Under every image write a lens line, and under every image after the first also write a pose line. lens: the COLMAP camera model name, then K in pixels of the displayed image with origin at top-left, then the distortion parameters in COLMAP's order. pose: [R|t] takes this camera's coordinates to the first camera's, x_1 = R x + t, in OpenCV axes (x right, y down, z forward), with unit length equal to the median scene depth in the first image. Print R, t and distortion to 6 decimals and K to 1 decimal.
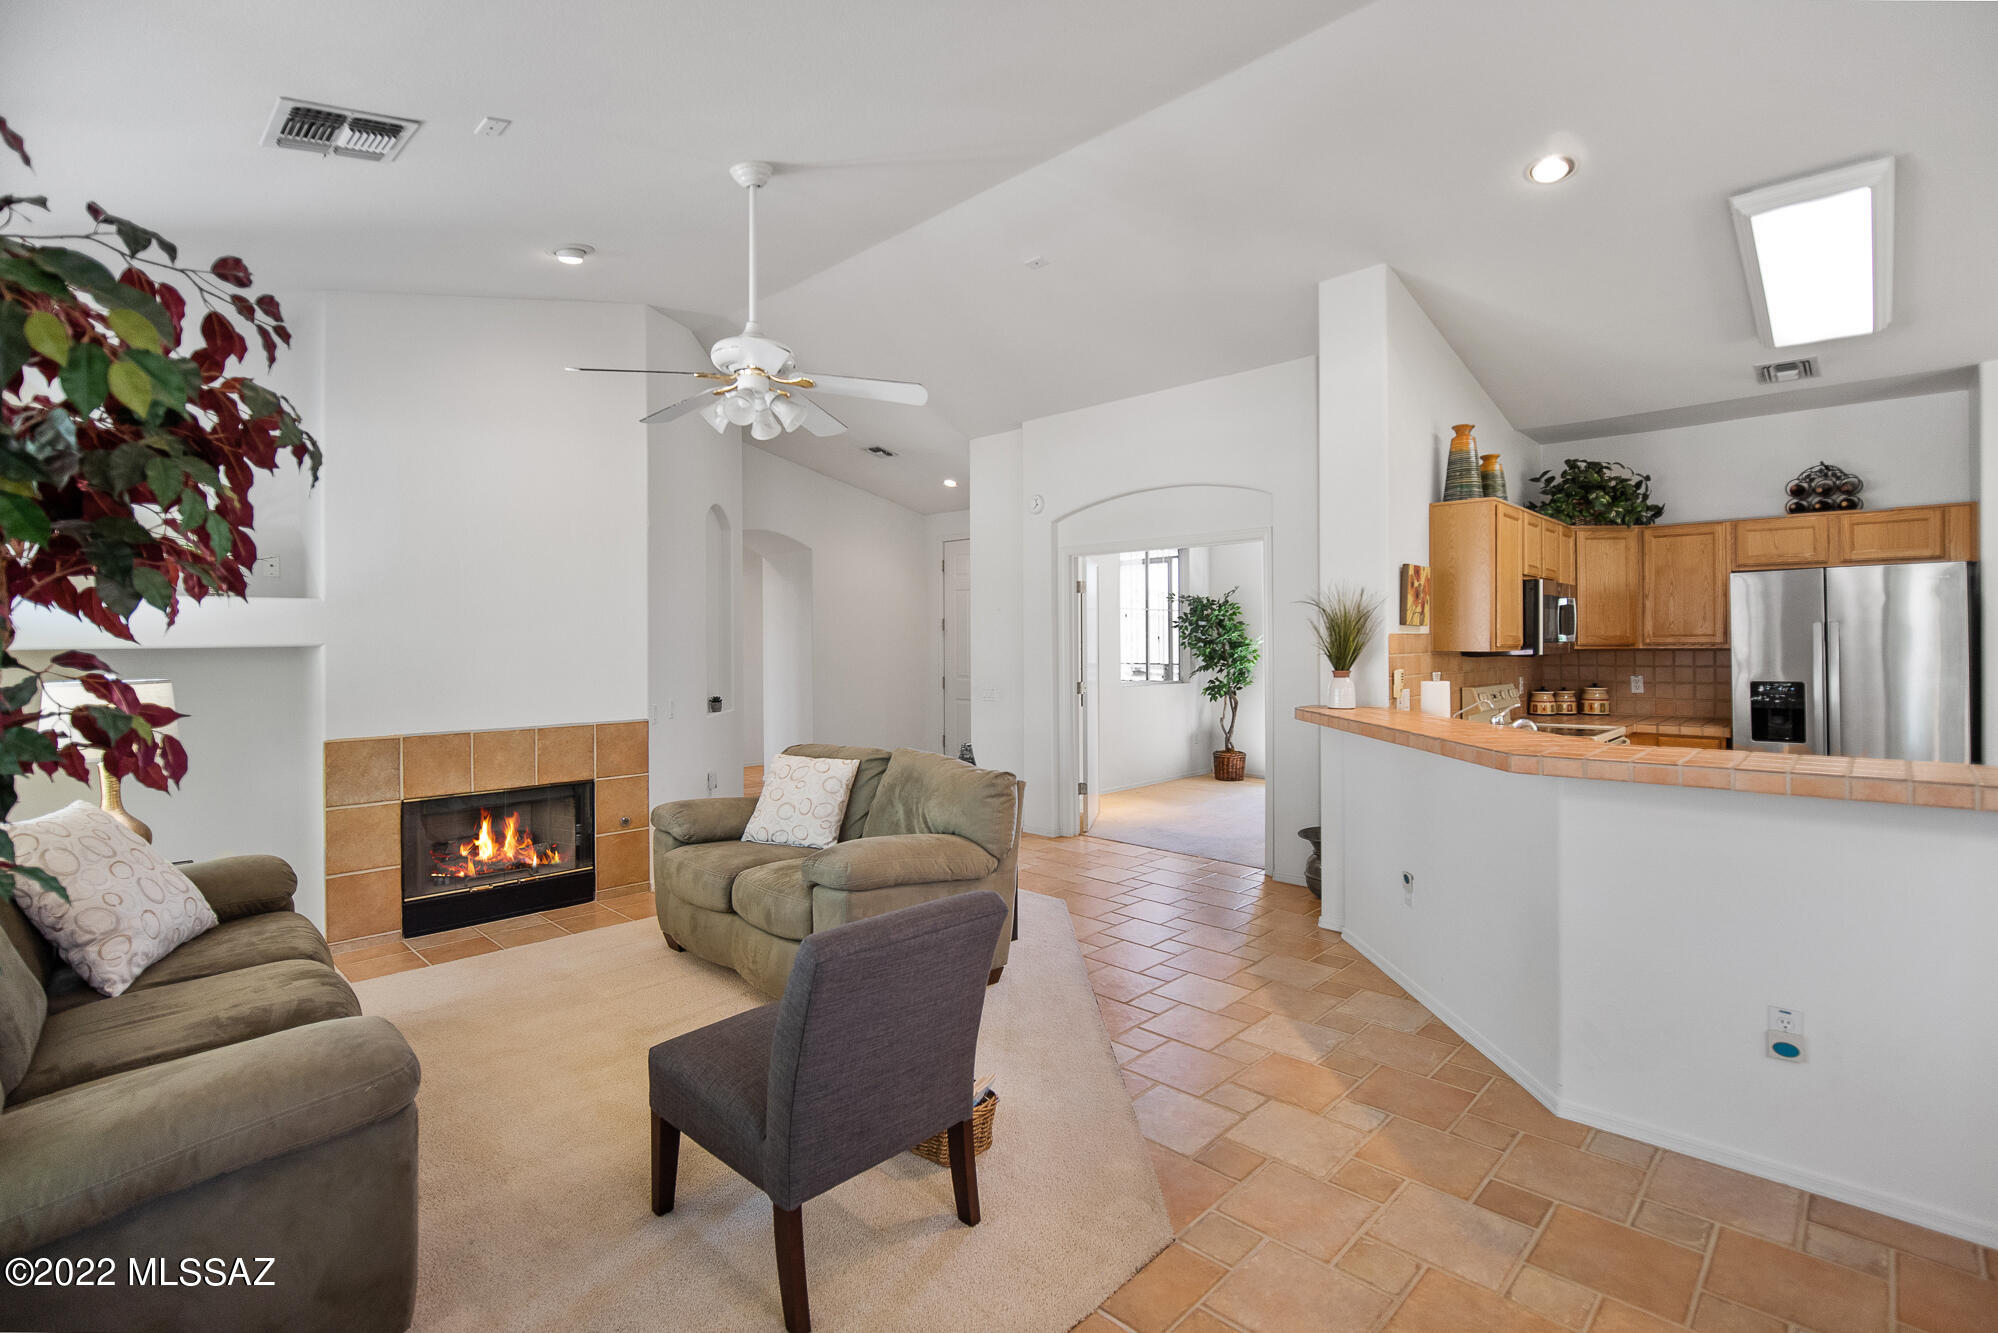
lens RADIAL K [[907.8, 0, 988.8], [0, 907.8, 637.0], [0, 0, 1]] dist [-0.019427, -0.000316]
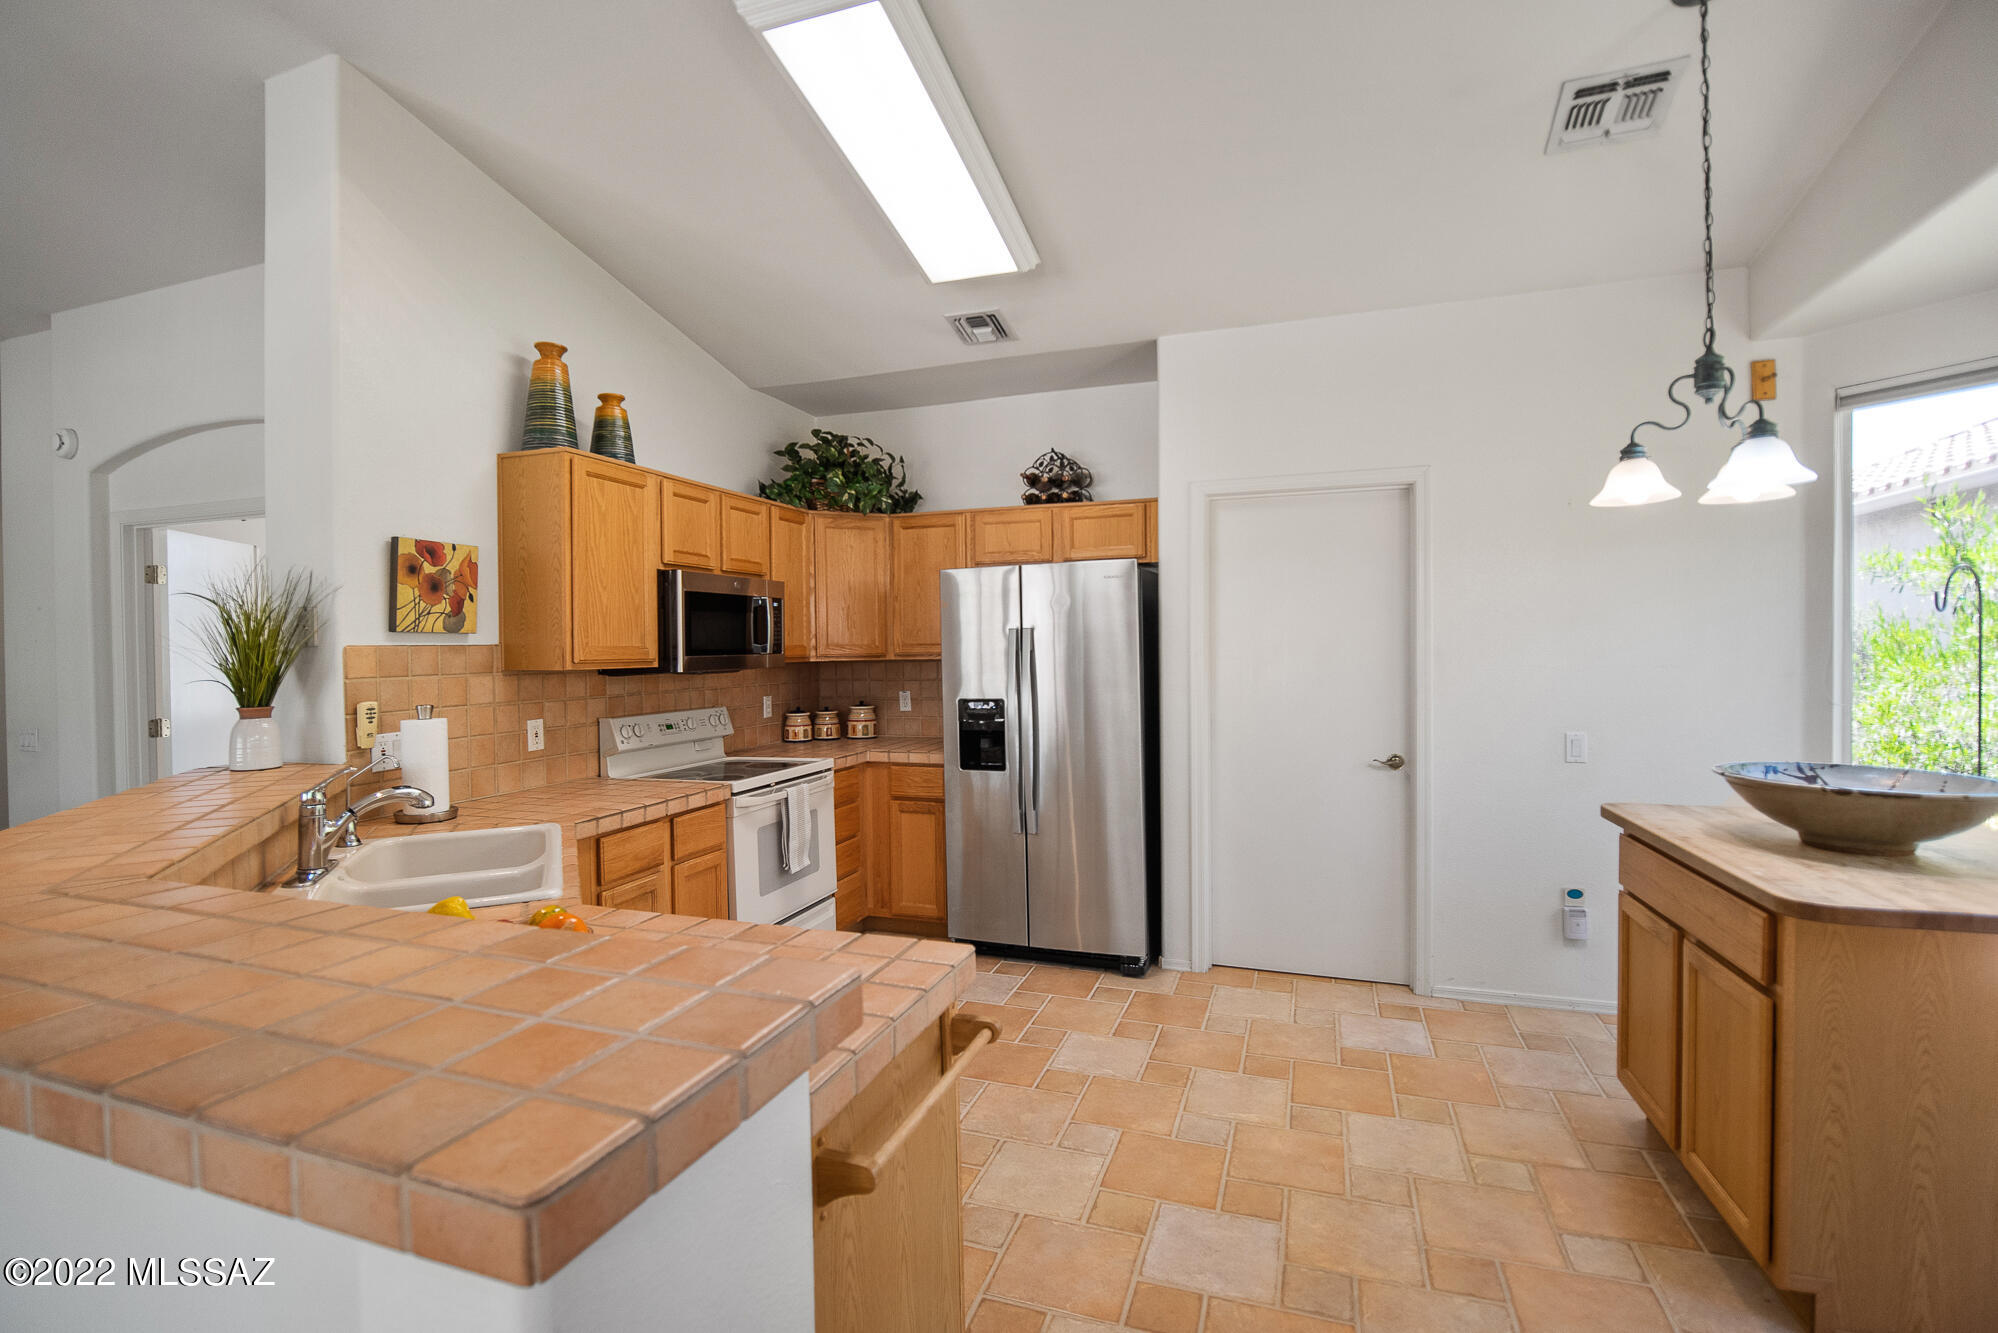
lens RADIAL K [[906.2, 0, 999.0], [0, 906.2, 666.5], [0, 0, 1]] dist [-0.021190, -0.000400]
pose [[0.903157, -0.015563, 0.429028, 0.548858], [0.005925, 0.999699, 0.023790, -0.000999], [-0.429269, -0.018944, 0.902978, 0.225873]]
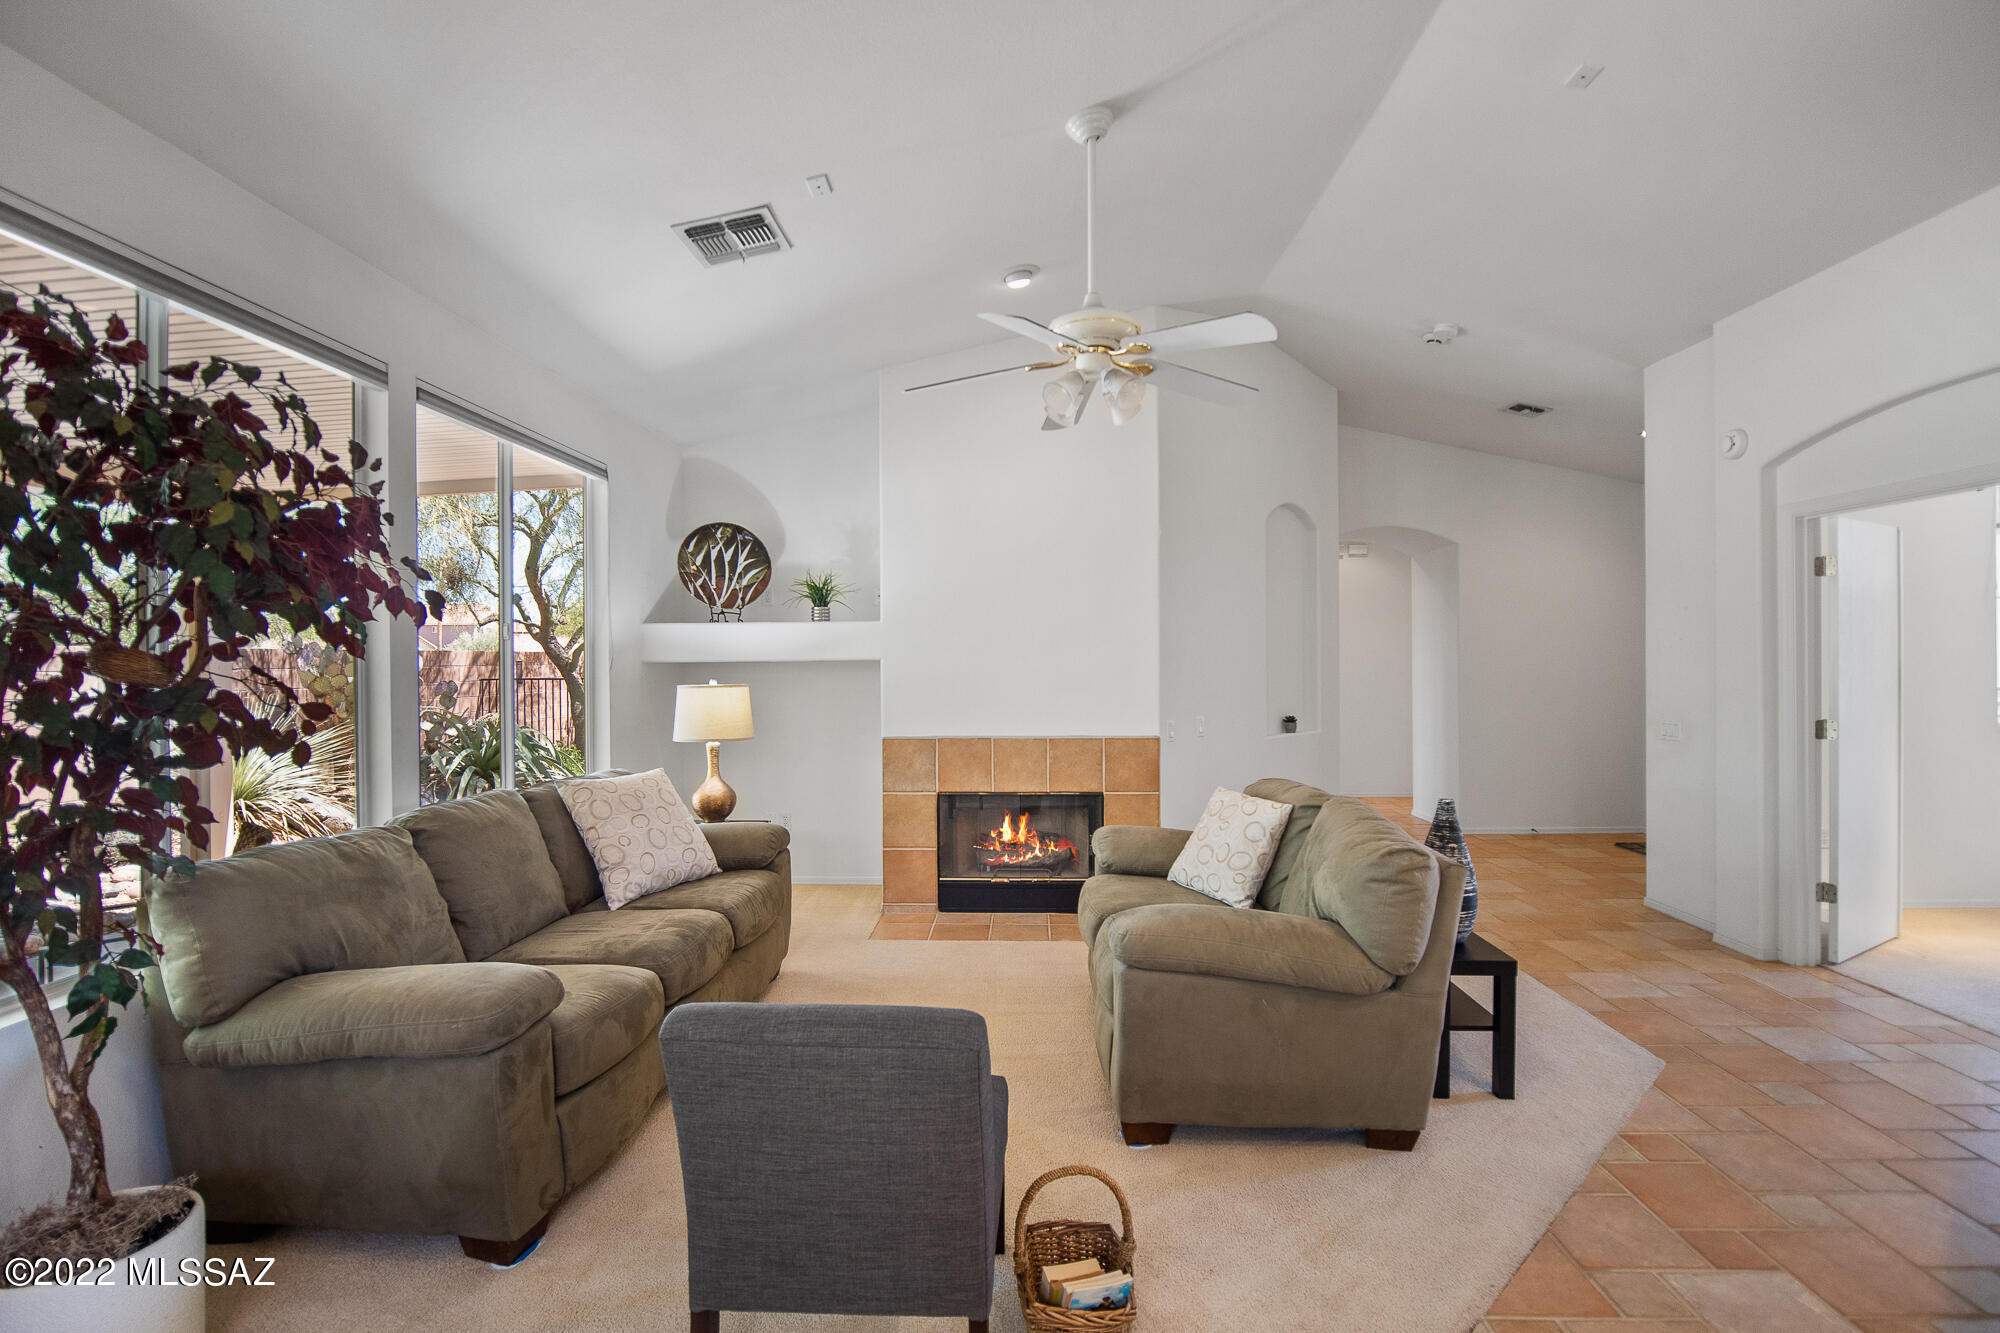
lens RADIAL K [[906.7, 0, 999.7], [0, 906.7, 655.7], [0, 0, 1]] dist [-0.017057, -0.000722]
pose [[0.675230, 0.000349, -0.737607, 0.248792], [0.005348, 0.999971, 0.005370, -0.000961], [0.737588, -0.007571, 0.675209, 0.254298]]
